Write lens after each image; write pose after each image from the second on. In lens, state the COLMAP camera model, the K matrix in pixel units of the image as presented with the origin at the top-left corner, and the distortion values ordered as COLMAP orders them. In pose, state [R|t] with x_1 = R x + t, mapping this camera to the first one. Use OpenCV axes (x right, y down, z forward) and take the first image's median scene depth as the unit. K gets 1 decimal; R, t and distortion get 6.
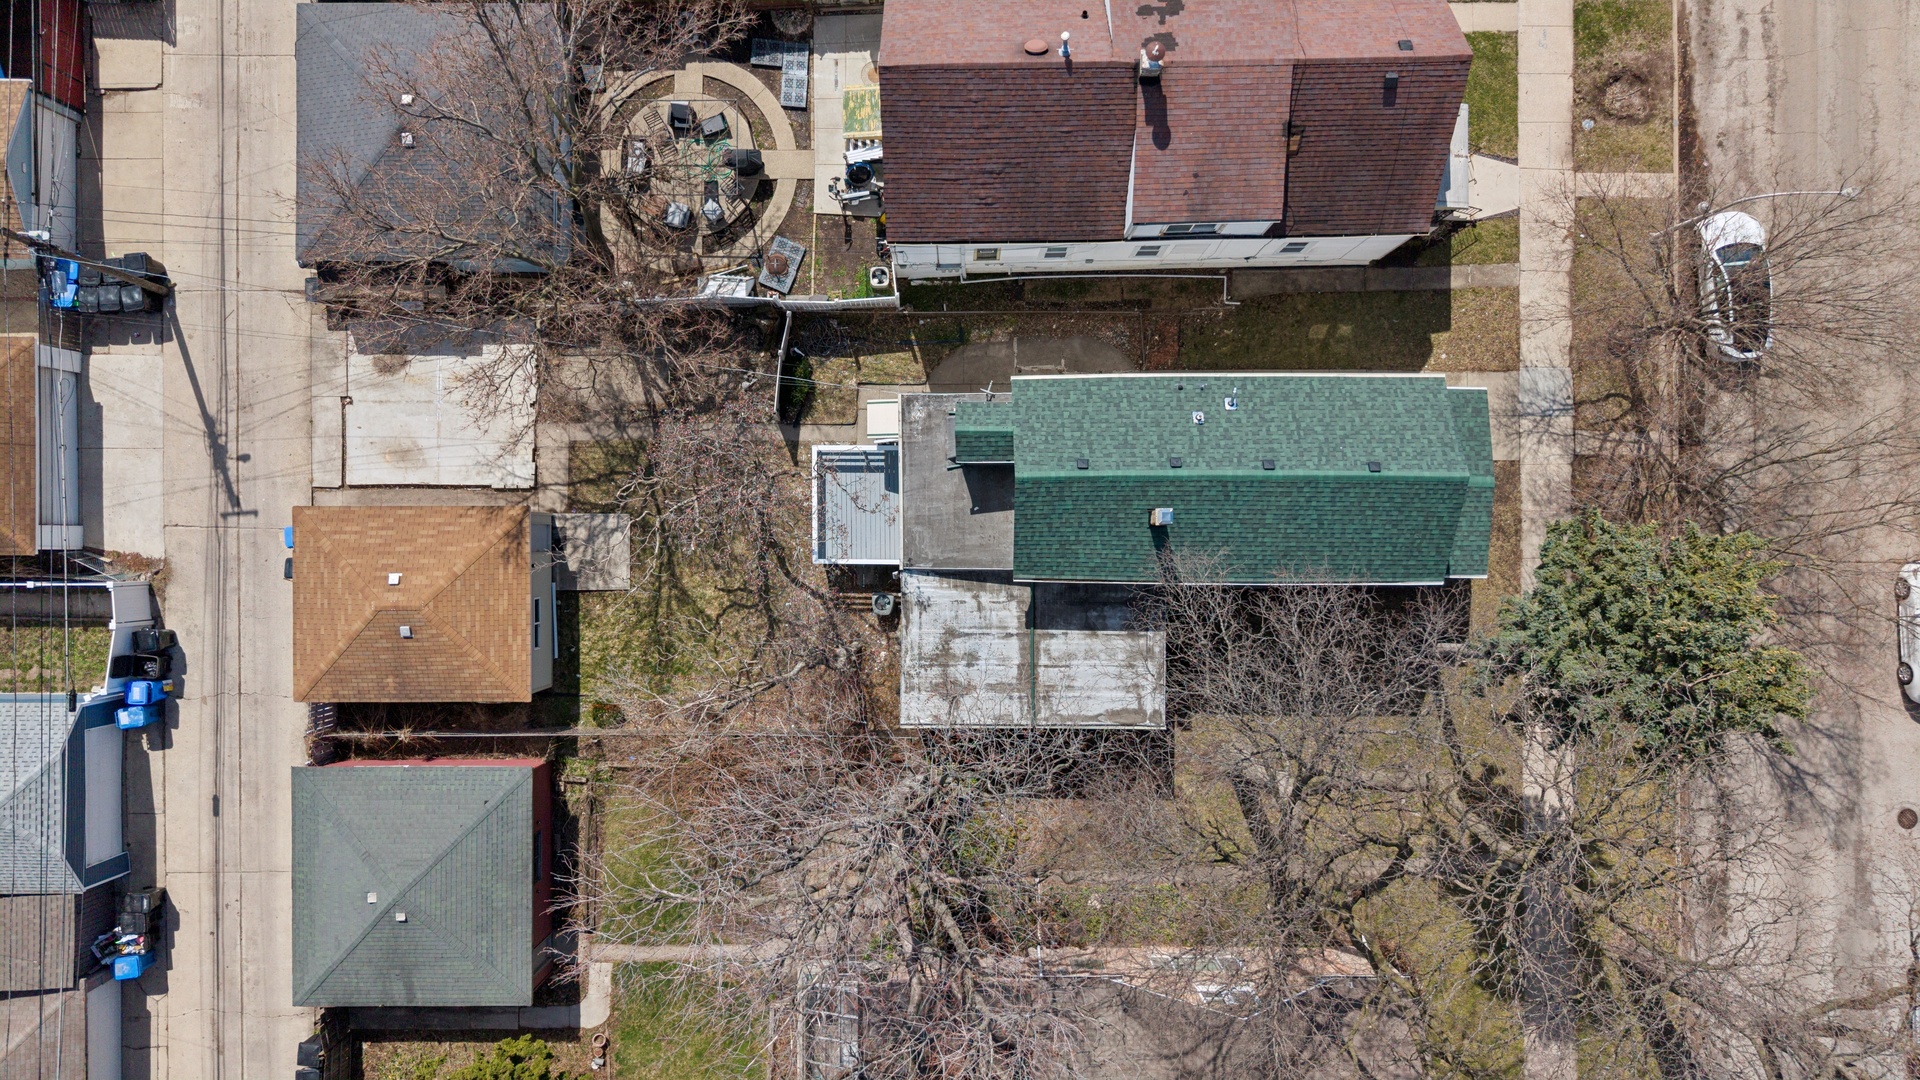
lens RADIAL K [[1305.0, 0, 960.0], [0, 1305.0, 540.0], [0, 0, 1]] dist [-0.002724, -0.003220]
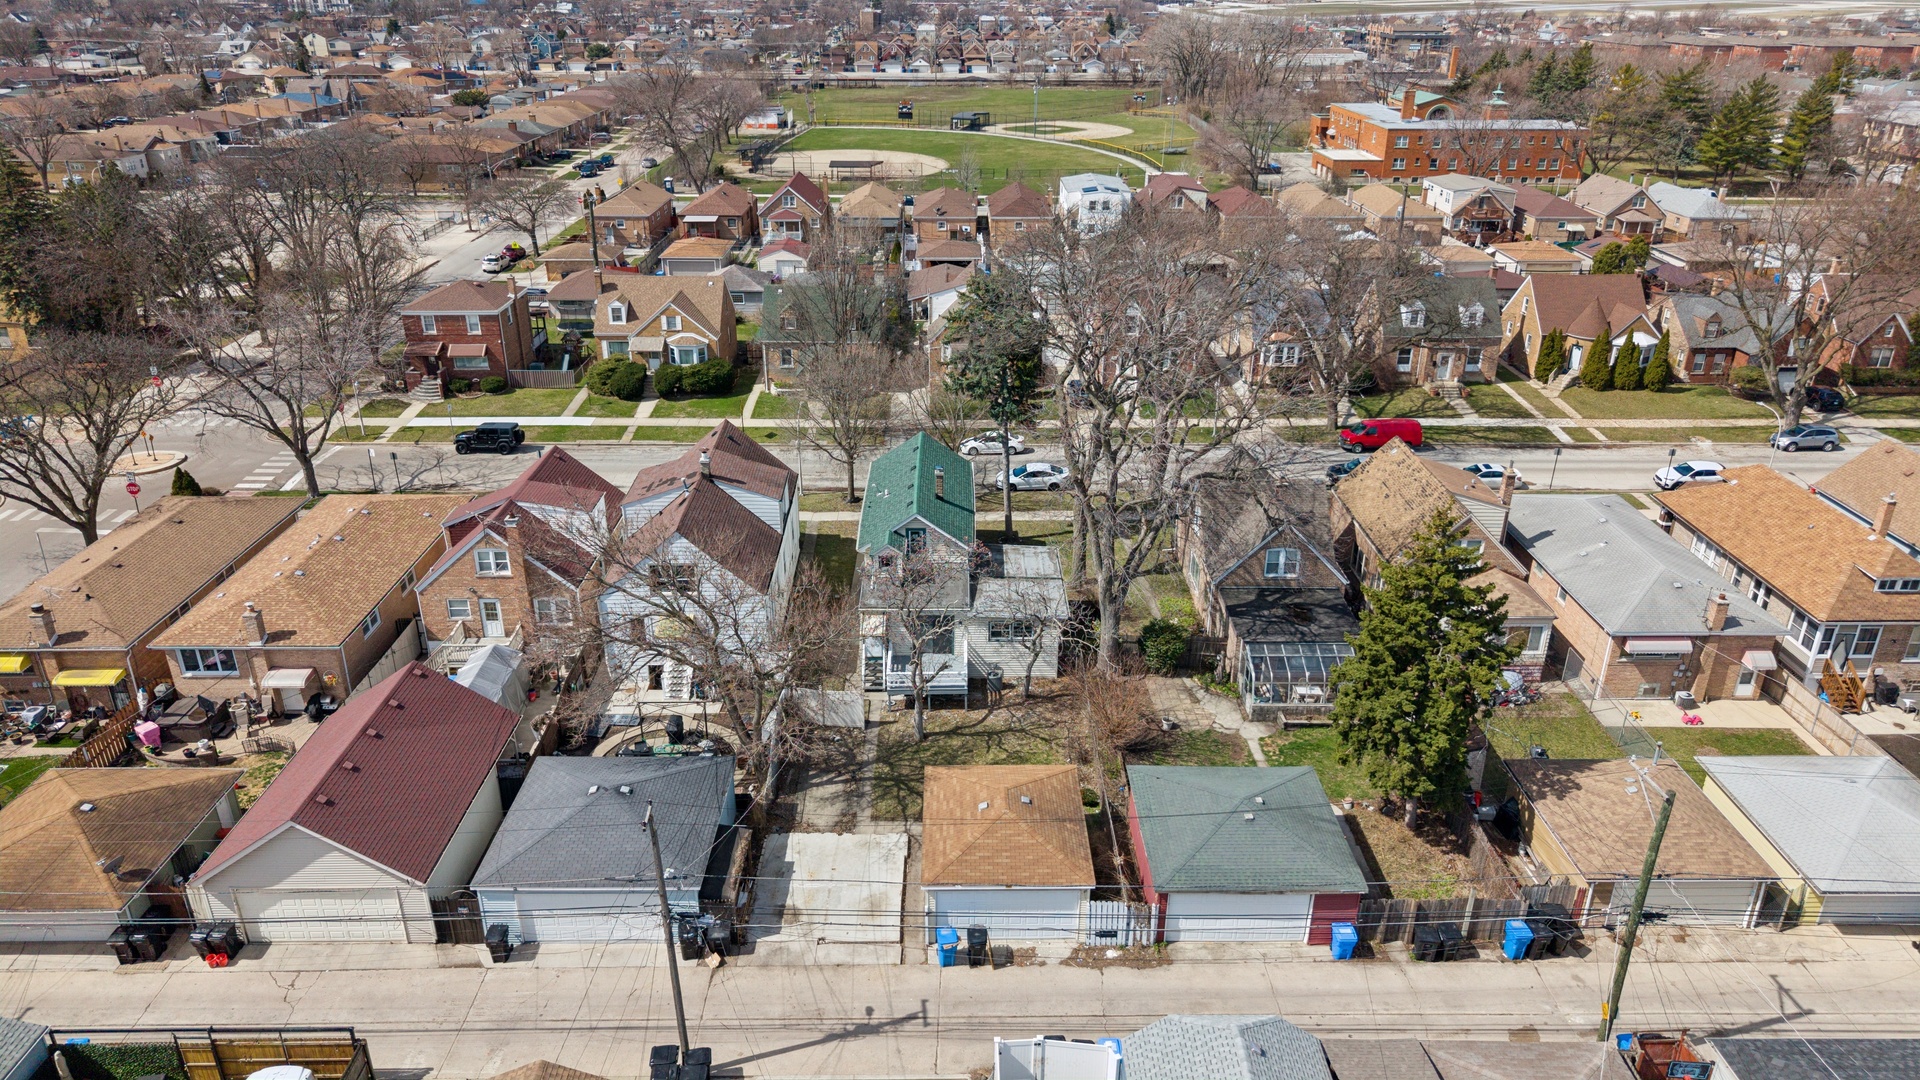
lens RADIAL K [[1305.0, 0, 960.0], [0, 1305.0, 540.0], [0, 0, 1]] dist [-0.002724, -0.003220]
pose [[-0.006569, -0.405526, 0.914060, -1.322662], [0.999901, 0.008701, 0.011046, -0.007261], [-0.012432, 0.914042, 0.405428, 0.258001]]
